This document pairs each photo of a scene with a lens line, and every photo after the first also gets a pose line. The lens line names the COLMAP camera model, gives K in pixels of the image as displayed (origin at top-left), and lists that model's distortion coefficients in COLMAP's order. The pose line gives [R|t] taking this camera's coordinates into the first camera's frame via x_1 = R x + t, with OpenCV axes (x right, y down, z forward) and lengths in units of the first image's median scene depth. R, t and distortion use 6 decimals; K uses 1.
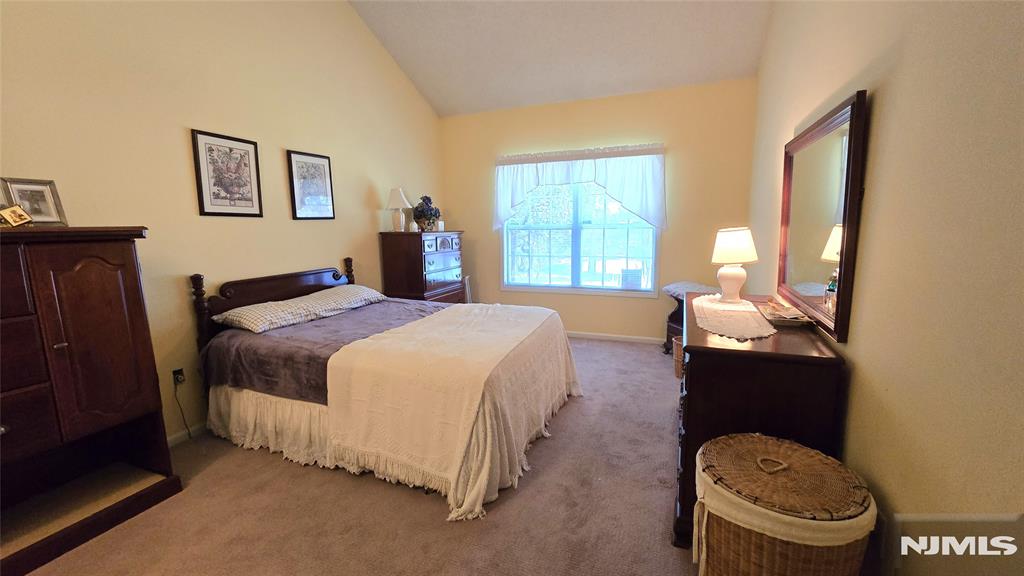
lens RADIAL K [[413.8, 0, 513.6], [0, 413.8, 286.4], [0, 0, 1]] dist [-0.001968, 0.000165]
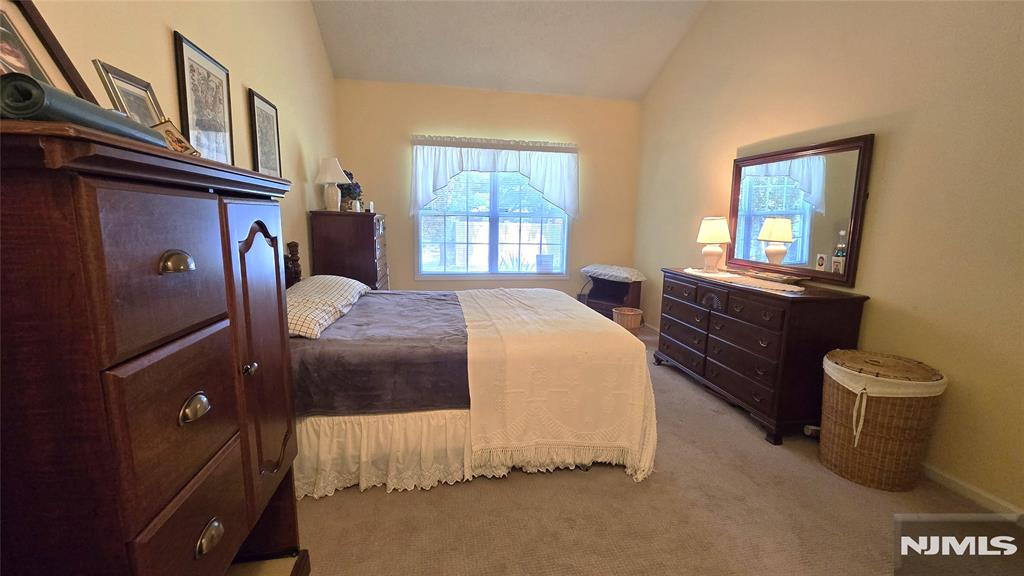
lens RADIAL K [[413.8, 0, 519.5], [0, 413.8, 285.8], [0, 0, 1]] dist [-0.001968, 0.000165]
pose [[0.848088, -0.053990, 0.527097, -0.432177], [0.046446, 0.998541, 0.027548, 0.009723], [-0.527815, 0.001118, 0.849358, 0.117020]]
